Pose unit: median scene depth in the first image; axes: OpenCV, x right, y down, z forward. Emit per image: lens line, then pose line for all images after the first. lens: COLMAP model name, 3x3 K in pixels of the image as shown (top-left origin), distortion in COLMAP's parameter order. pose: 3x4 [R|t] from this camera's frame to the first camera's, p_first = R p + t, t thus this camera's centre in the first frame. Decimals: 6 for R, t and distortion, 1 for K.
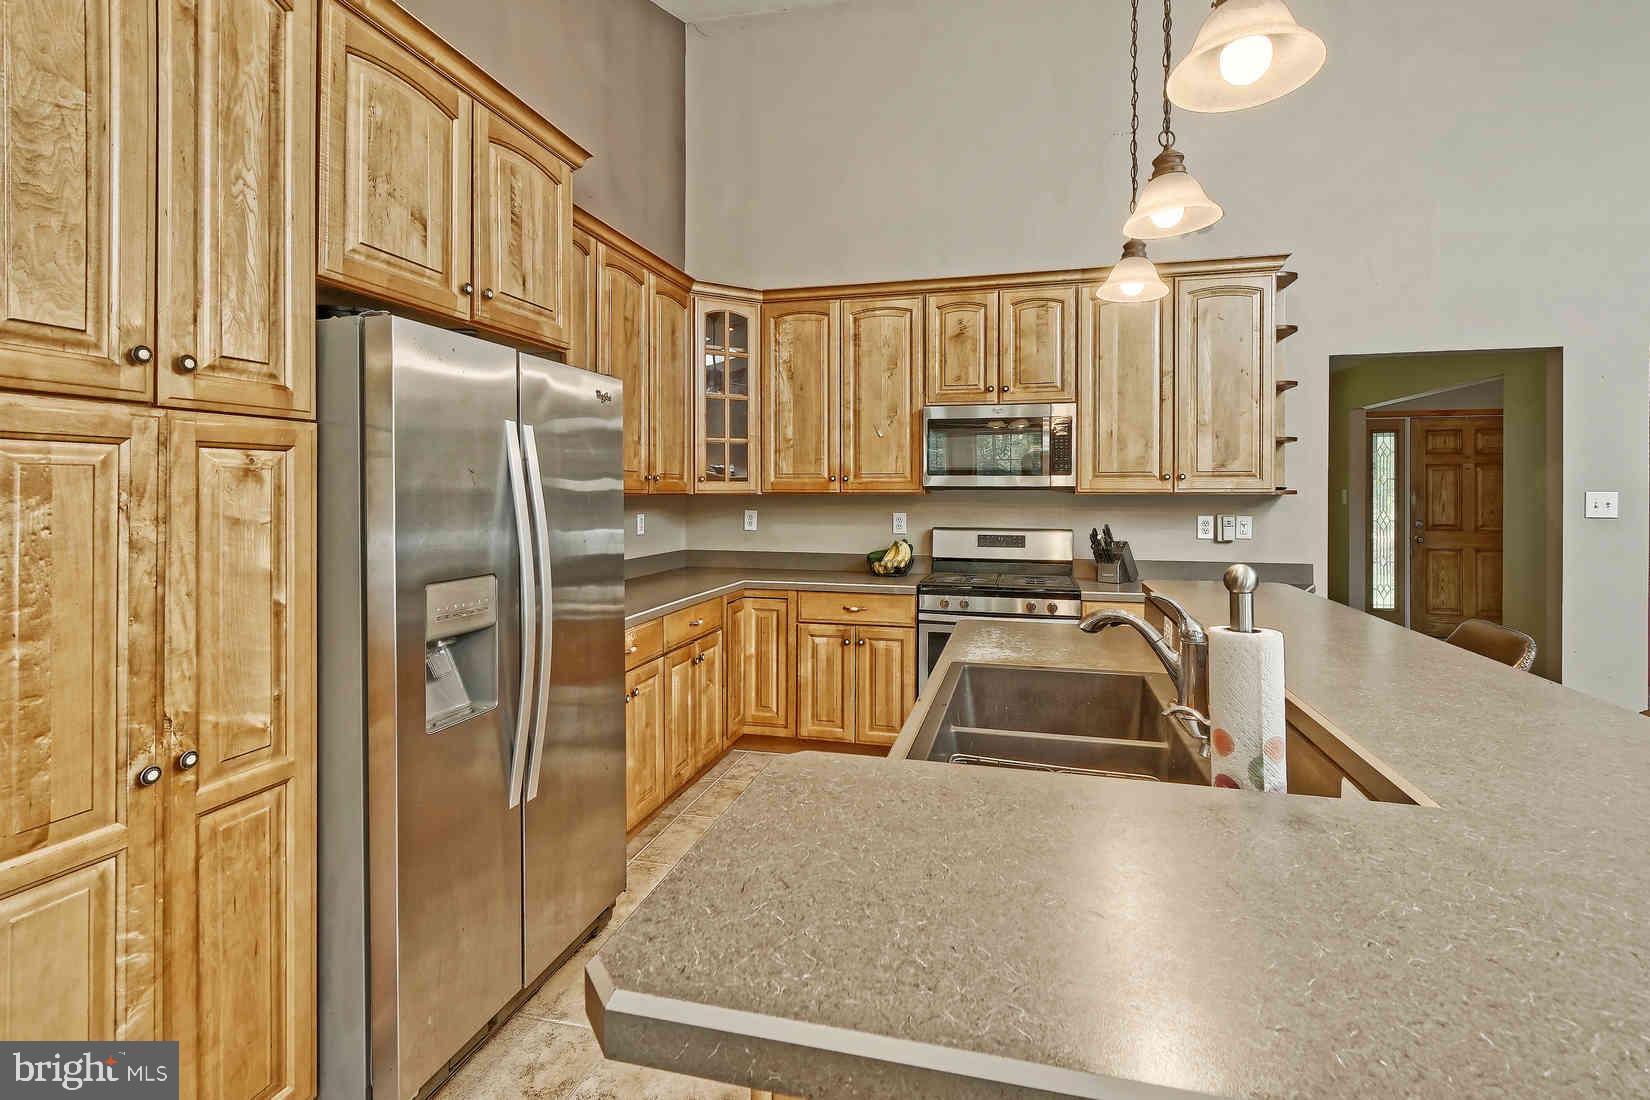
lens RADIAL K [[771.3, 0, 825.8], [0, 771.3, 494.2], [0, 0, 1]] dist [-0.000769, 0.000033]
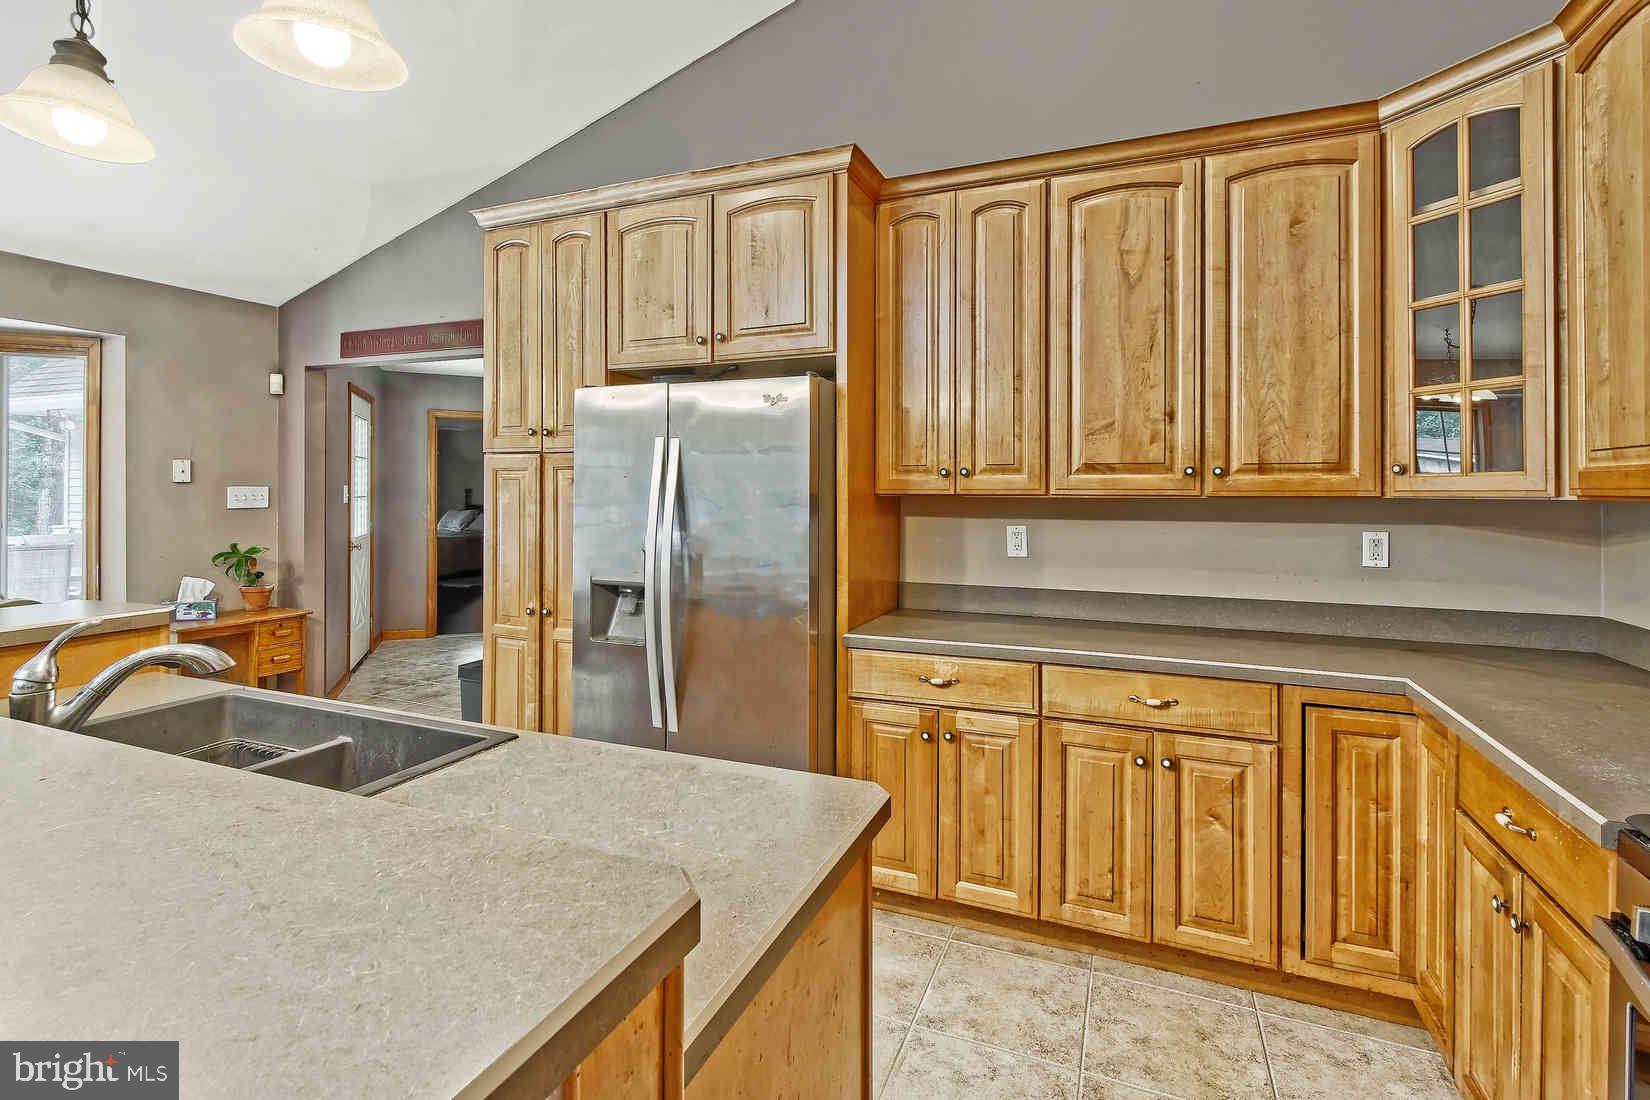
lens RADIAL K [[771.3, 0, 825.8], [0, 771.3, 494.2], [0, 0, 1]] dist [-0.000769, 0.000033]
pose [[-0.137202, -0.004940, -0.990531, 0.557830], [-0.008685, 0.999955, -0.003784, 0.003694], [0.990505, 0.008083, -0.137239, 0.937665]]
